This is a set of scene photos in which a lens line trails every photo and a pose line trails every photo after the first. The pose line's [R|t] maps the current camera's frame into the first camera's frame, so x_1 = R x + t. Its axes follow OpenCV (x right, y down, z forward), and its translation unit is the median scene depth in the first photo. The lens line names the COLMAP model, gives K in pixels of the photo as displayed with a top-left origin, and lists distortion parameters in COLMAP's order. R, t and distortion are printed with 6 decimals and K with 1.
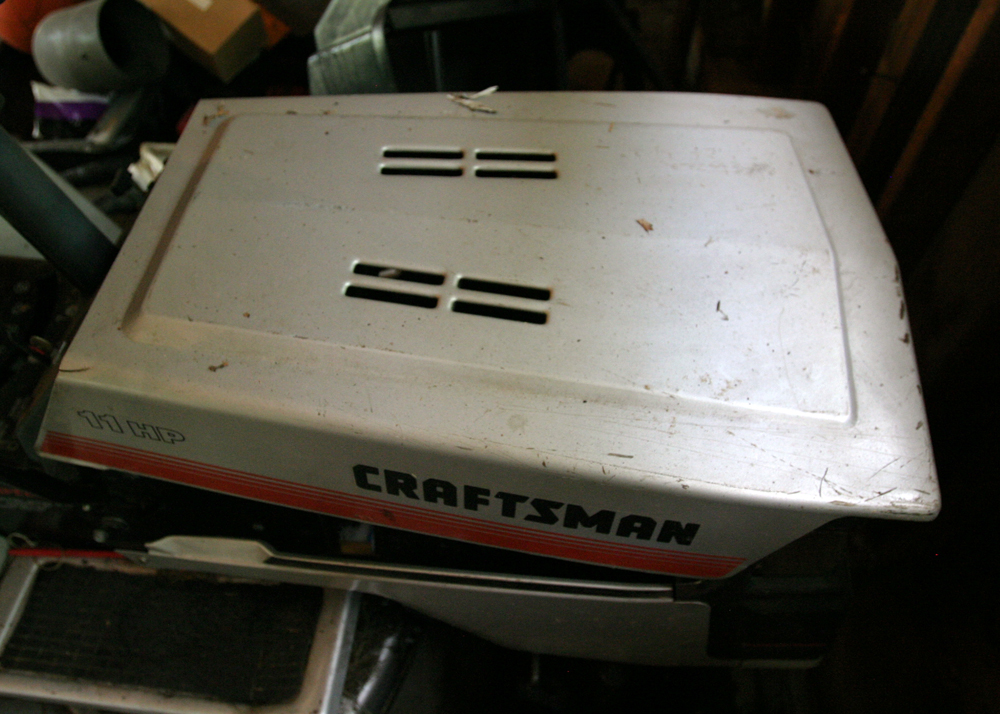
lens RADIAL K [[794.9, 0, 500.0], [0, 794.9, 357.0], [0, 0, 1]] dist [-0.105949, 0.066515]
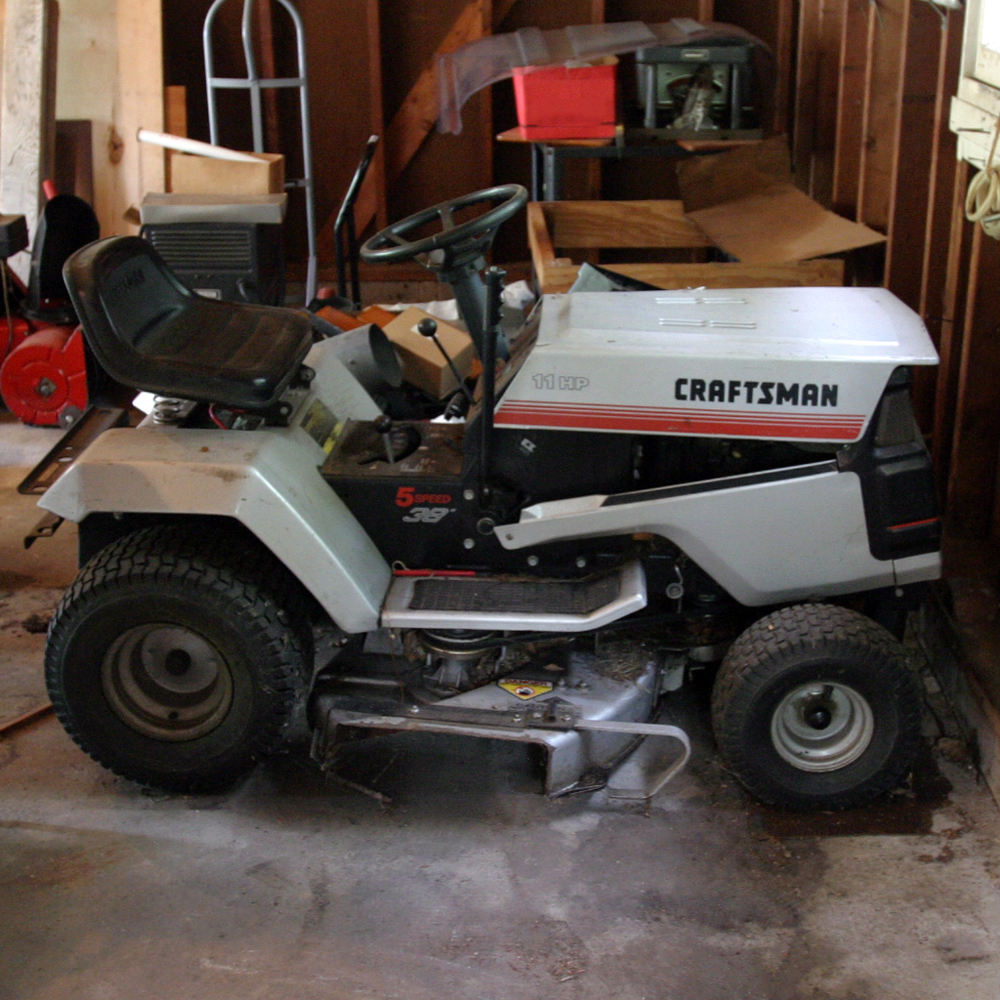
lens RADIAL K [[1485.5, 0, 551.1], [0, 1485.5, 501.6], [0, 0, 1]] dist [-0.150259, -0.012539]
pose [[0.998457, -0.041387, 0.037028, -0.632376], [0.054544, 0.856114, -0.513901, 2.275659], [-0.010431, 0.515128, 0.857050, -2.096116]]
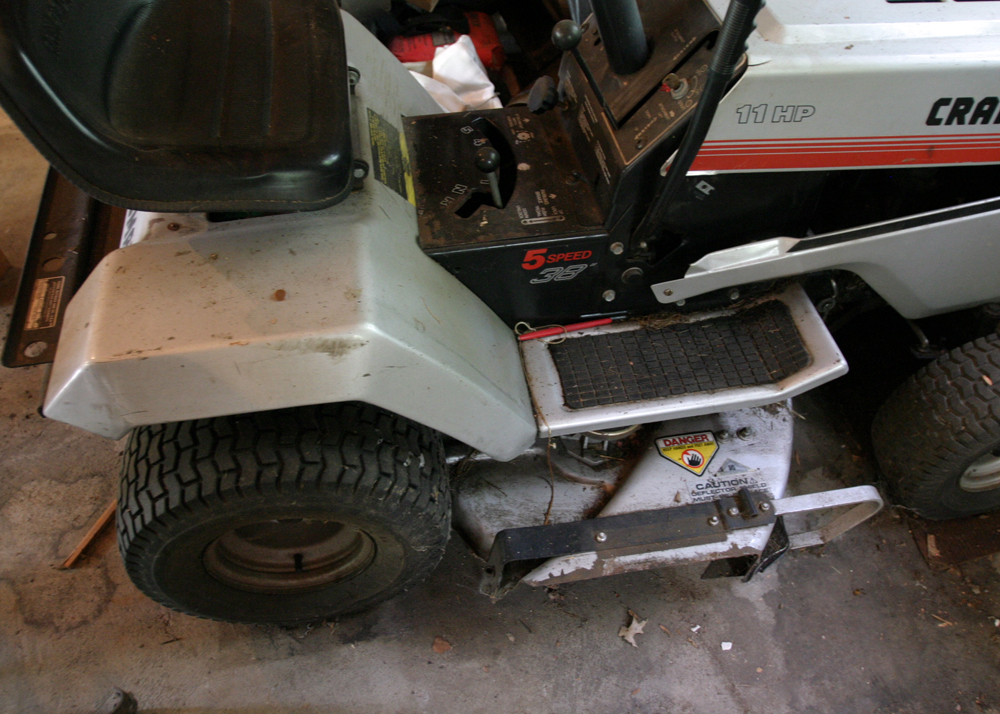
lens RADIAL K [[794.9, 0, 500.0], [0, 794.9, 357.0], [0, 0, 1]] dist [-0.105949, 0.066515]
pose [[0.966688, -0.217280, 0.135290, -1.205099], [0.220920, 0.975214, -0.012314, 0.417102], [-0.129261, 0.041792, 0.990730, -0.313443]]
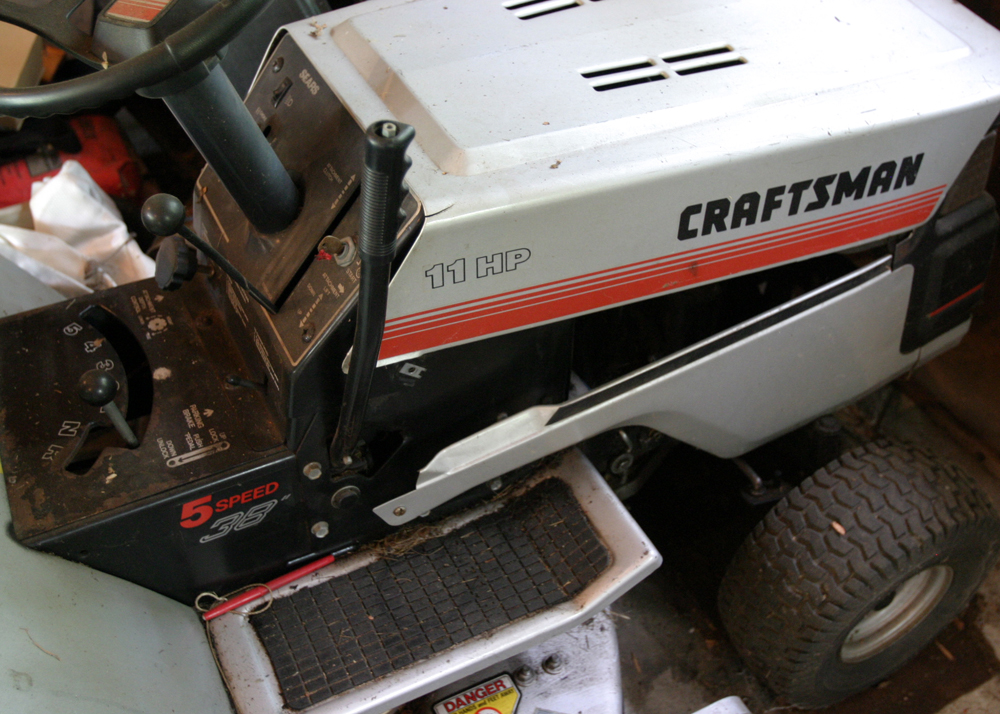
lens RADIAL K [[1075.2, 0, 500.0], [0, 1075.2, 357.0], [0, 0, 1]] dist [-0.094416, 0.118616]
pose [[0.847261, -0.376501, 0.374694, -0.991992], [0.421272, 0.905949, -0.042265, 0.262573], [-0.323541, 0.193658, 0.926185, -0.293281]]
